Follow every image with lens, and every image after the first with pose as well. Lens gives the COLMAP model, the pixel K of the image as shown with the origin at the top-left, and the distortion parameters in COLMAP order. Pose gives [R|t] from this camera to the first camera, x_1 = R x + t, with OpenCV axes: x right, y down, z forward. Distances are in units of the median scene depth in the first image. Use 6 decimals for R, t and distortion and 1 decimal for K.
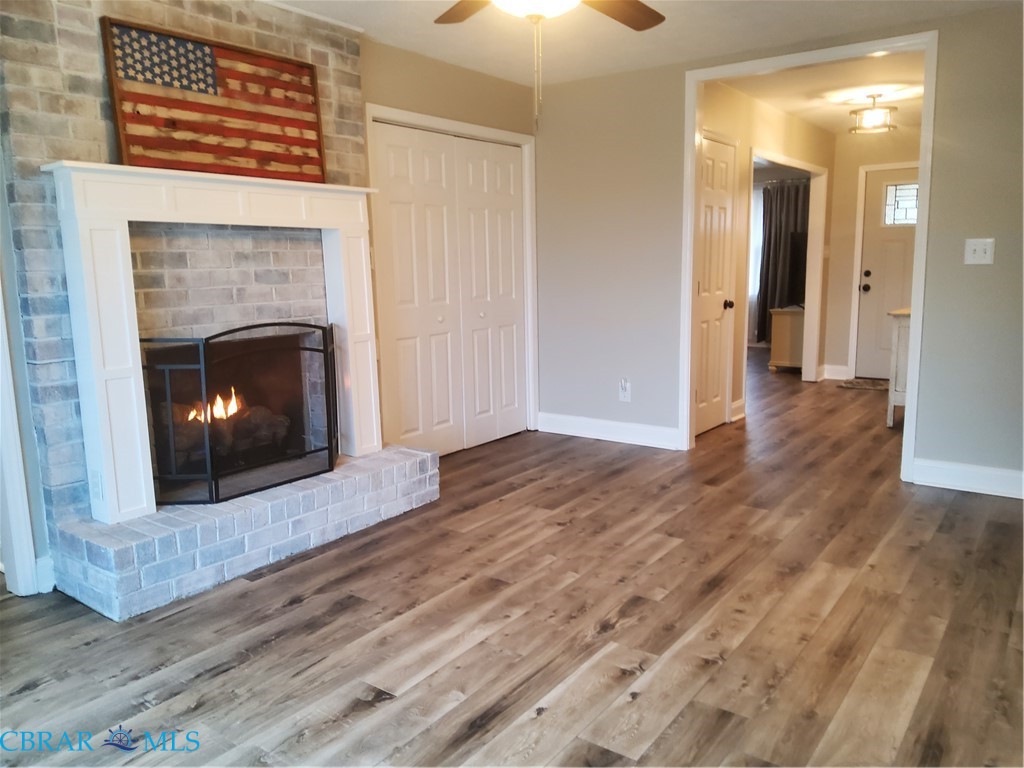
lens RADIAL K [[773.6, 0, 517.2], [0, 773.6, 392.4], [0, 0, 1]] dist [0.030021, -0.058338]
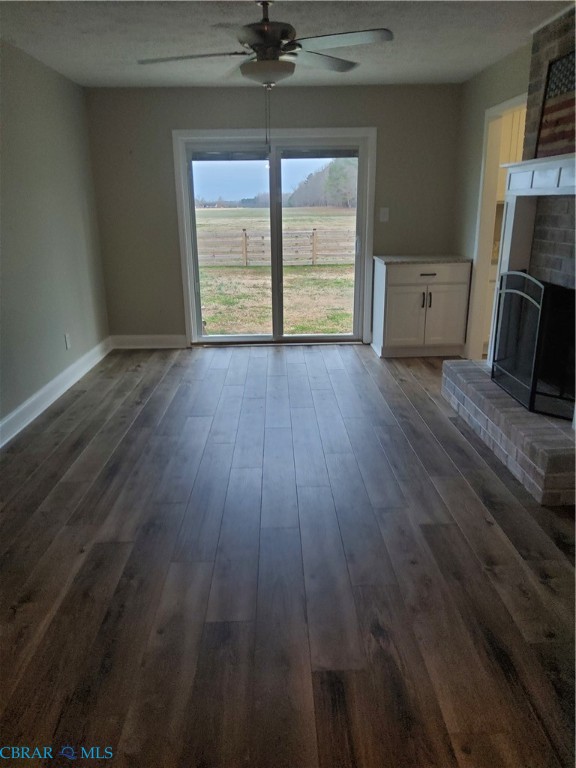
lens RADIAL K [[580.2, 0, 285.6], [0, 580.2, 390.3], [0, 0, 1]] dist [0.030021, -0.058338]
pose [[-0.797908, 0.204189, -0.567142, 0.593634], [-0.080968, 0.896045, 0.436518, -0.306608], [0.597317, 0.394222, -0.698428, 1.511400]]
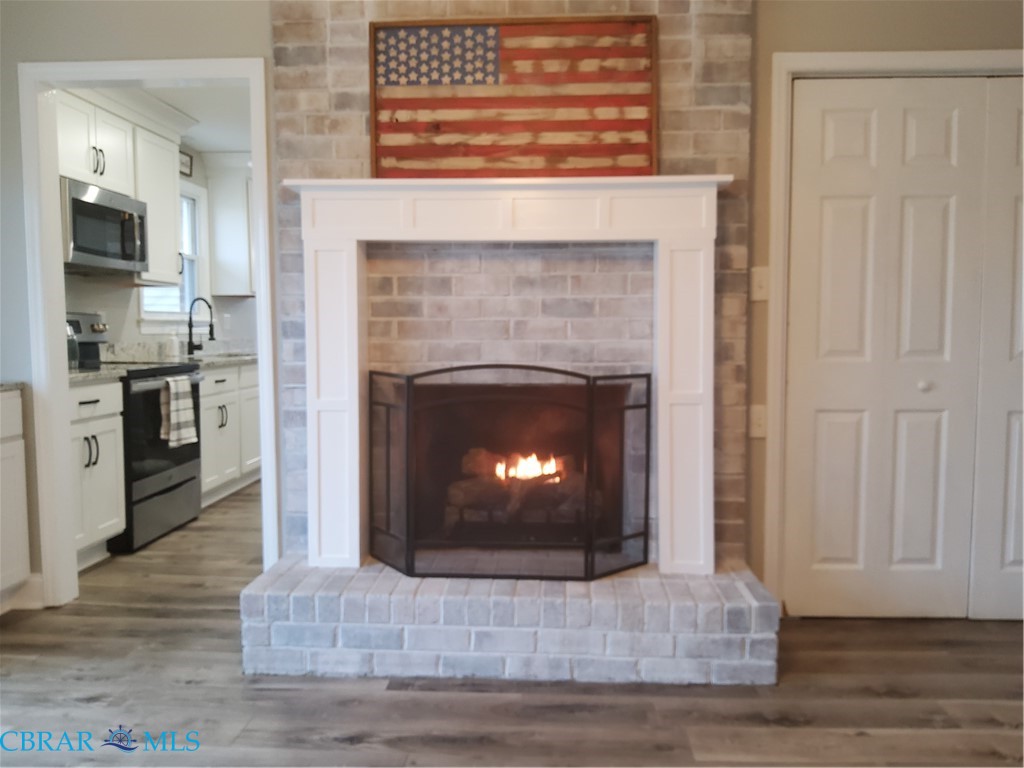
lens RADIAL K [[773.6, 0, 514.7], [0, 773.6, 390.3], [0, 0, 1]] dist [0.030021, -0.058338]
pose [[0.542463, 0.086059, -0.835660, 0.322056], [-0.148666, 0.988873, 0.005332, -0.069631], [0.826821, 0.121341, 0.549221, 0.588422]]
